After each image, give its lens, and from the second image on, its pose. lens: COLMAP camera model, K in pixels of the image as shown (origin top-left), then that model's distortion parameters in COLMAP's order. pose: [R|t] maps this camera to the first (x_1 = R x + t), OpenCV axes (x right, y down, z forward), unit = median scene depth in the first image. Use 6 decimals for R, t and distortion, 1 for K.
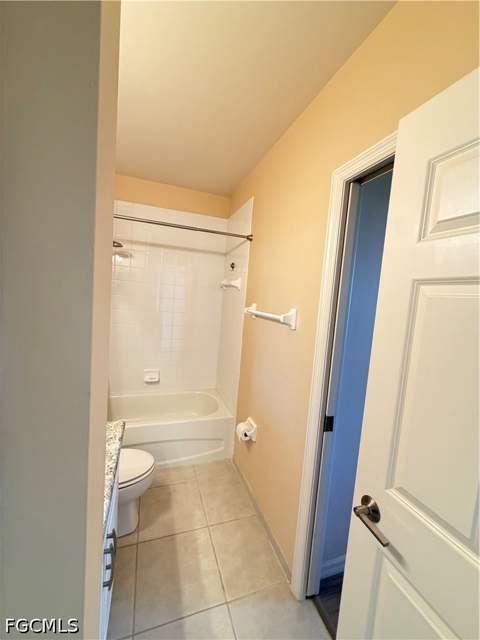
lens RADIAL K [[256.2, 0, 239.3], [0, 256.2, 318.3], [0, 0, 1]] dist [0.001302, -0.000013]
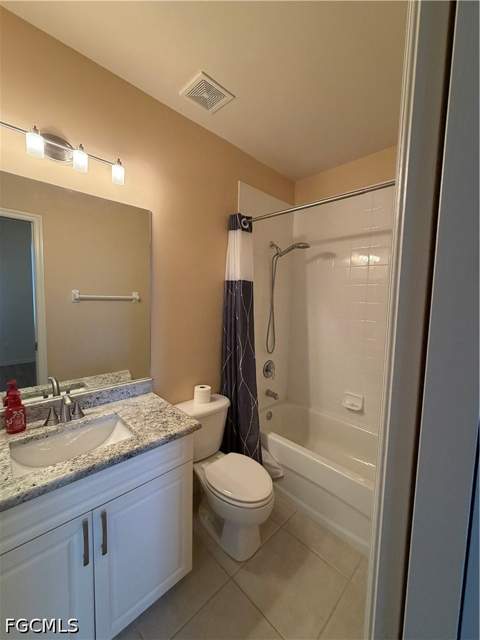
lens RADIAL K [[256.2, 0, 239.3], [0, 256.2, 318.3], [0, 0, 1]] dist [0.001302, -0.000013]
pose [[0.426184, 0.011597, -0.904562, 0.272382], [-0.069221, 0.997404, -0.019826, 0.011036], [0.901984, 0.071064, 0.425881, 0.412612]]
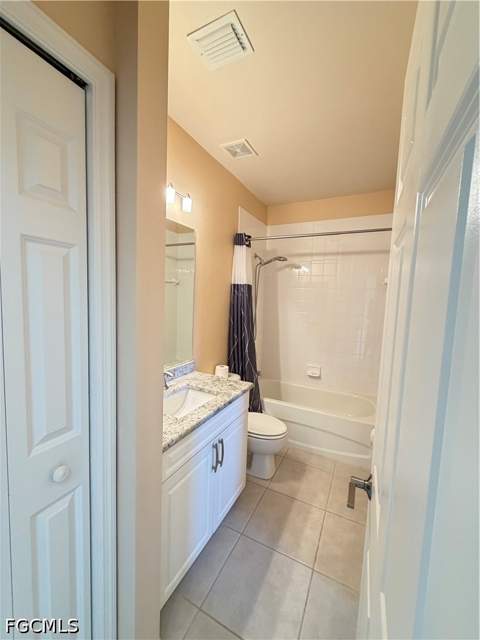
lens RADIAL K [[256.2, 0, 239.3], [0, 256.2, 318.3], [0, 0, 1]] dist [0.001302, -0.000013]
pose [[0.692900, 0.012420, -0.720927, 0.294021], [-0.043816, 0.998729, -0.024906, 0.046913], [0.719701, 0.048845, 0.692564, -0.020617]]
